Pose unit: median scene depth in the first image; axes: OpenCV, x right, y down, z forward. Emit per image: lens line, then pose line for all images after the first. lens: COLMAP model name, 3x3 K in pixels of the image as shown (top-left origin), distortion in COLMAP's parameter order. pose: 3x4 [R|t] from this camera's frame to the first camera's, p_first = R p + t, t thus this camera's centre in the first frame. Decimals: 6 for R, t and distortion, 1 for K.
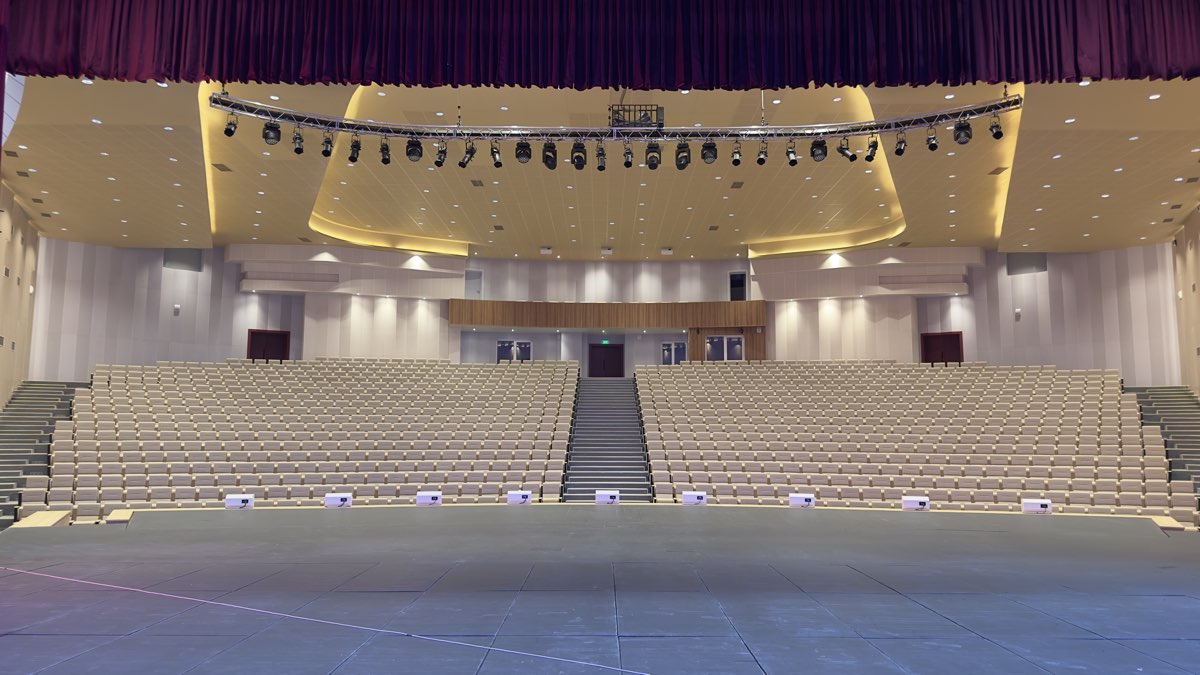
lens RADIAL K [[834.8, 0, 606.7], [0, 834.8, 336.0], [0, 0, 1]] dist [0.085125, -0.115882]
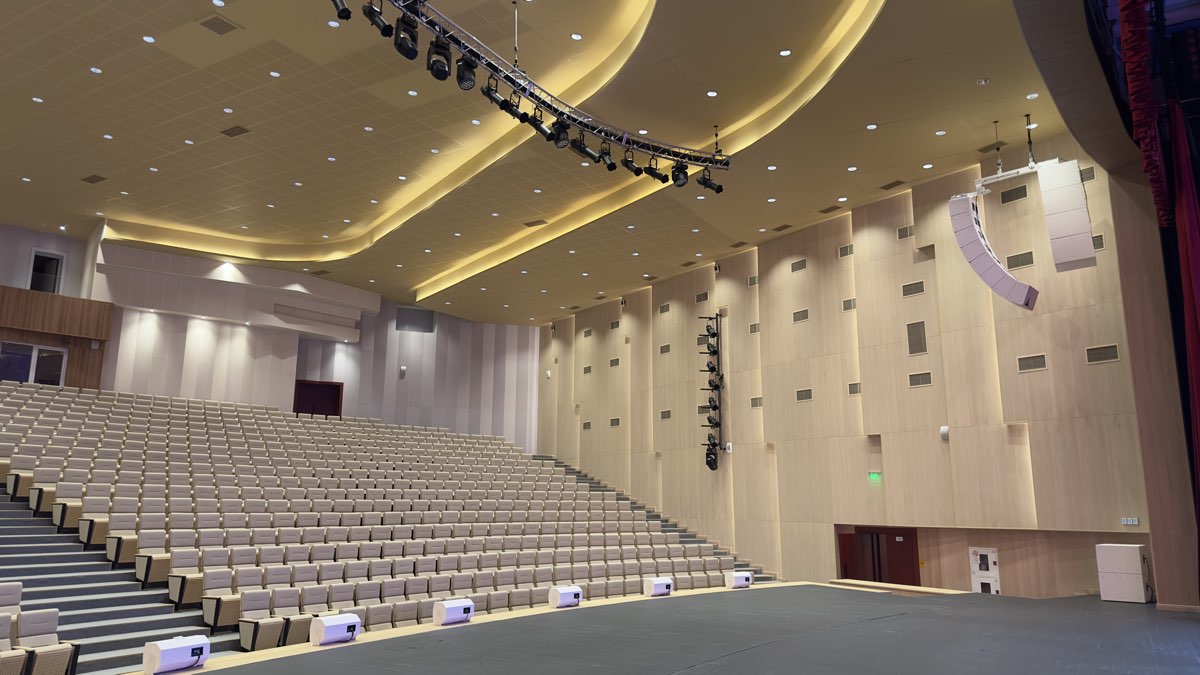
lens RADIAL K [[834.8, 0, 583.1], [0, 834.8, 349.2], [0, 0, 1]] dist [0.085125, -0.115882]
pose [[0.527724, 0.153569, 0.835418, -0.190536], [-0.109136, 0.987628, -0.112609, 0.031730], [-0.842375, -0.031748, 0.537955, 0.305251]]
